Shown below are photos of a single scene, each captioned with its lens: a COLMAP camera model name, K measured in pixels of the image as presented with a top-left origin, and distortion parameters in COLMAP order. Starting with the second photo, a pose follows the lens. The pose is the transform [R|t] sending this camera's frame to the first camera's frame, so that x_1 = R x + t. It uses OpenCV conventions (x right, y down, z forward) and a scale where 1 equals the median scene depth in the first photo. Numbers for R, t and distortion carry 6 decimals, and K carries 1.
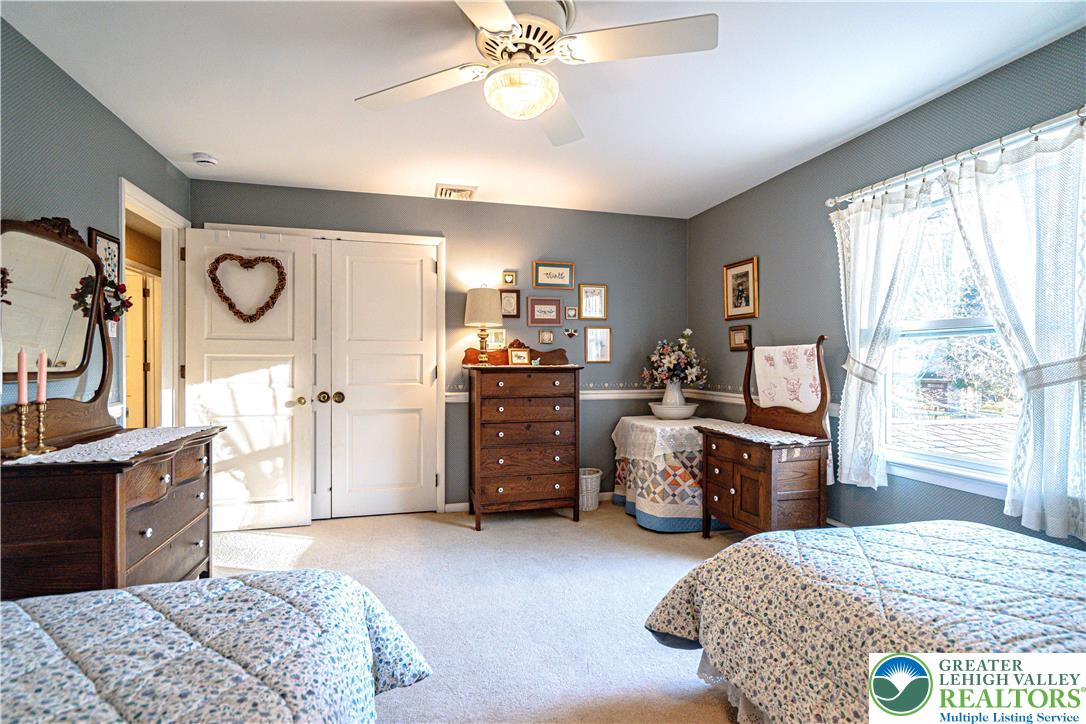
lens RADIAL K [[529.6, 0, 543.8], [0, 529.6, 360.4], [0, 0, 1]] dist [0.001880, 0.001348]
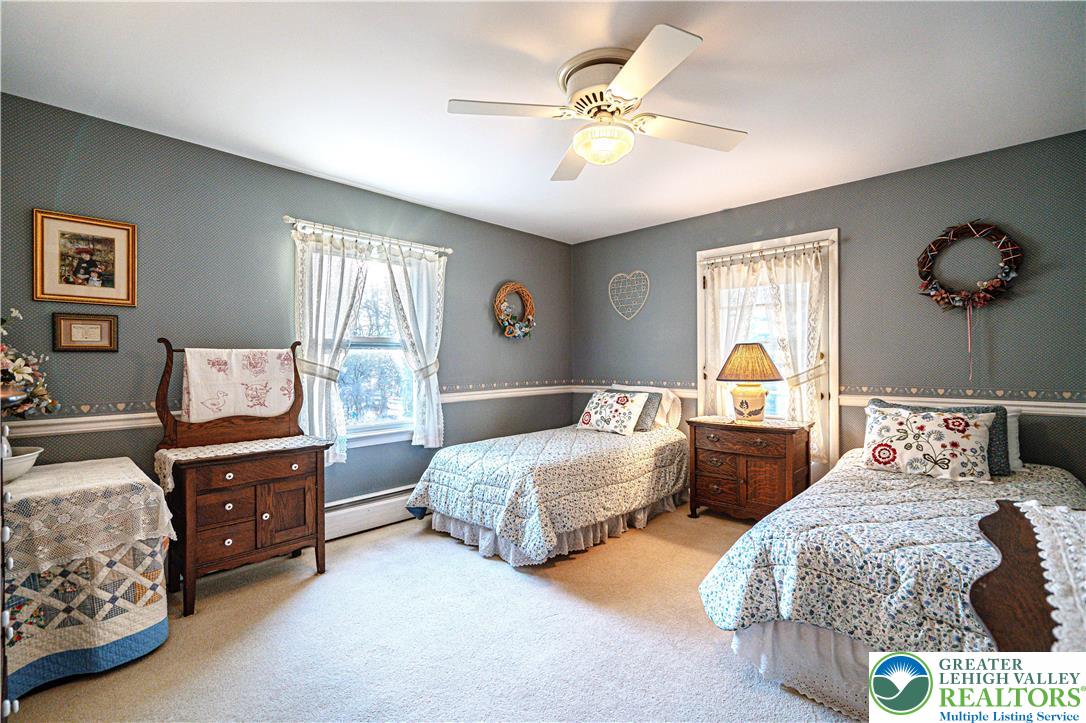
lens RADIAL K [[498.1, 0, 542.9], [0, 498.1, 360.0], [0, 0, 1]] dist [-0.002048, -0.001628]
pose [[-0.536015, 0.002038, 0.844206, -0.513925], [0.004044, 0.999992, 0.000153, -0.006086], [-0.844199, 0.003496, -0.536019, 0.946632]]
